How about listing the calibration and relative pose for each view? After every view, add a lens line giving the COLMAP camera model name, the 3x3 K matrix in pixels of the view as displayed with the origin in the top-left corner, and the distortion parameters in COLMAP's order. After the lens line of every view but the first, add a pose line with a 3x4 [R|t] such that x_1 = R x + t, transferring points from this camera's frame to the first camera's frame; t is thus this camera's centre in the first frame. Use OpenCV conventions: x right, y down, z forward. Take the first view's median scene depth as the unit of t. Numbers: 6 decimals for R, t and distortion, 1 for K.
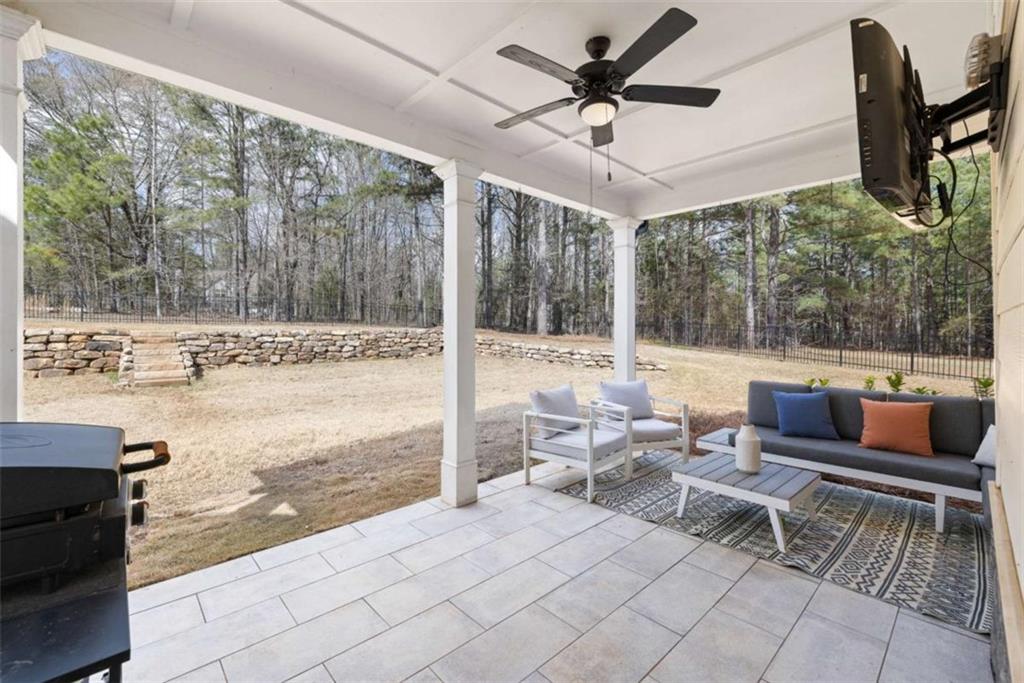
lens RADIAL K [[426.8, 0, 512.9], [0, 426.8, 334.5], [0, 0, 1]] dist [-0.002203, 0.000230]
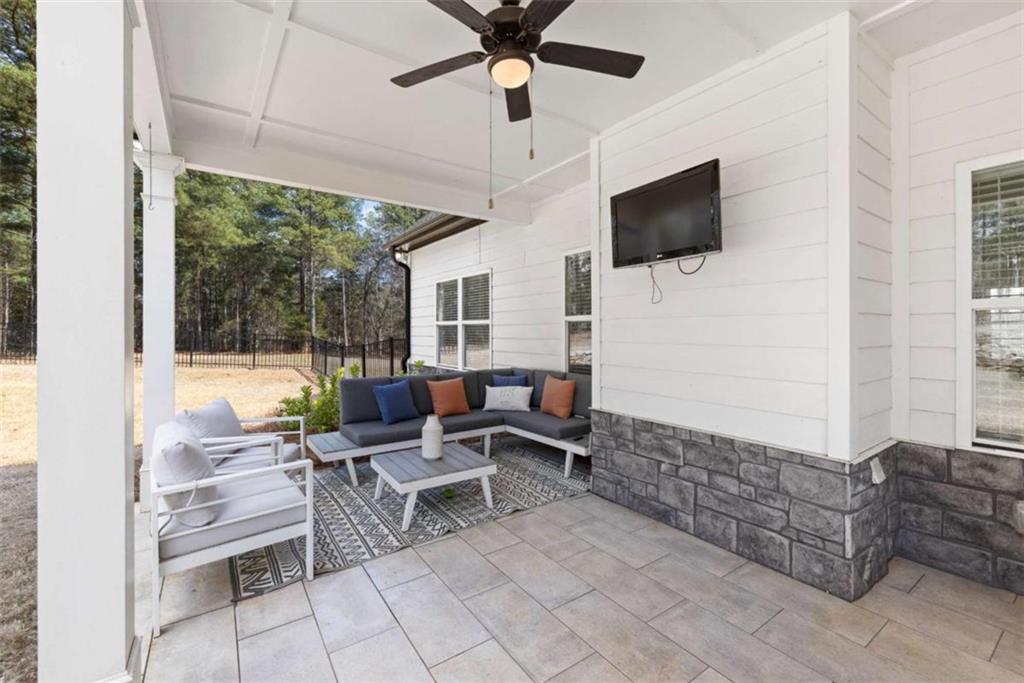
lens RADIAL K [[426.8, 0, 506.2], [0, 426.8, 333.1], [0, 0, 1]] dist [-0.002203, 0.000230]
pose [[0.171491, -0.008046, 0.985153, -0.522164], [0.014933, 0.999873, 0.005567, 0.004743], [-0.985072, 0.013756, 0.171590, 0.697912]]
